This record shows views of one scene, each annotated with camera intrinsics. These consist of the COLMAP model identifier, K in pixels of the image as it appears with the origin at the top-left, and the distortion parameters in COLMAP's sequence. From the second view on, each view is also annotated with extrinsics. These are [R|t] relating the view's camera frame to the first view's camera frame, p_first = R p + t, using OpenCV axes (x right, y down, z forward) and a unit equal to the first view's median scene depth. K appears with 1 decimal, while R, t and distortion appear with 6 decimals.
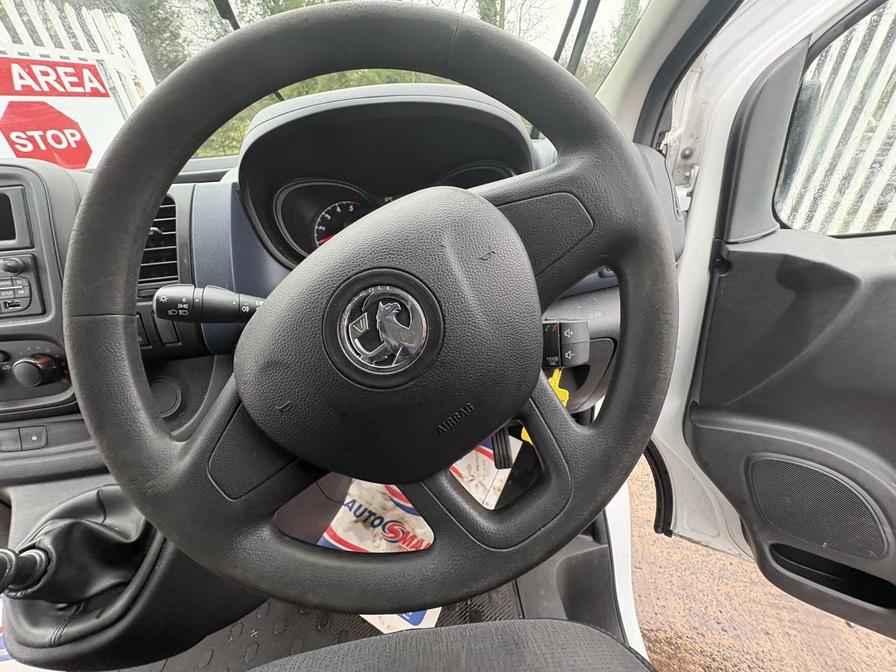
lens RADIAL K [[354.9, 0, 453.0], [0, 354.9, 337.6], [0, 0, 1]] dist [-0.002637, 0.000349]
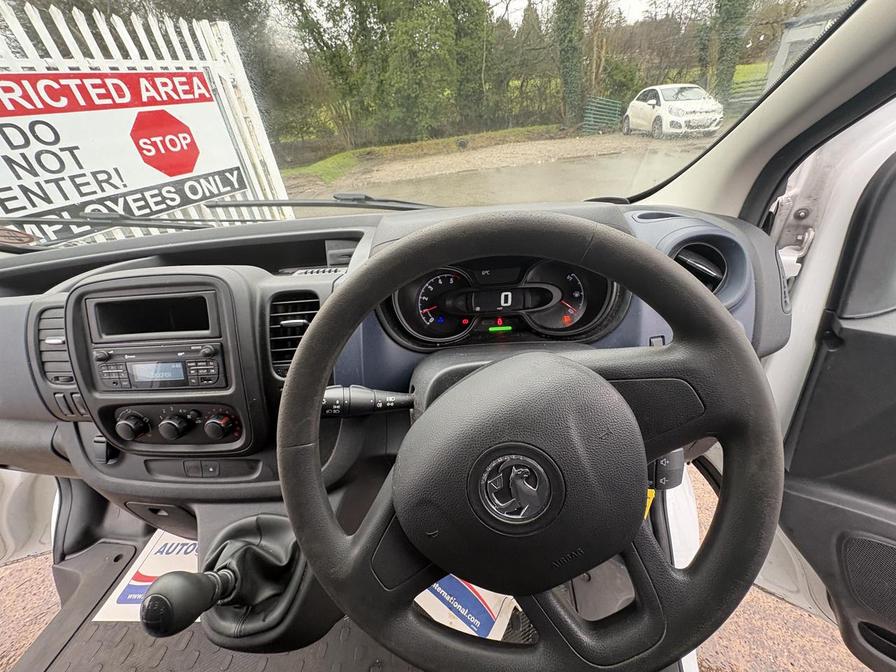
lens RADIAL K [[354.9, 0, 453.7], [0, 354.9, 340.0], [0, 0, 1]] dist [-0.002637, 0.000349]
pose [[0.986176, 0.055021, -0.156301, -0.068204], [-0.046896, 0.997373, 0.055203, -0.170304], [0.158928, -0.047110, 0.986166, -0.069855]]
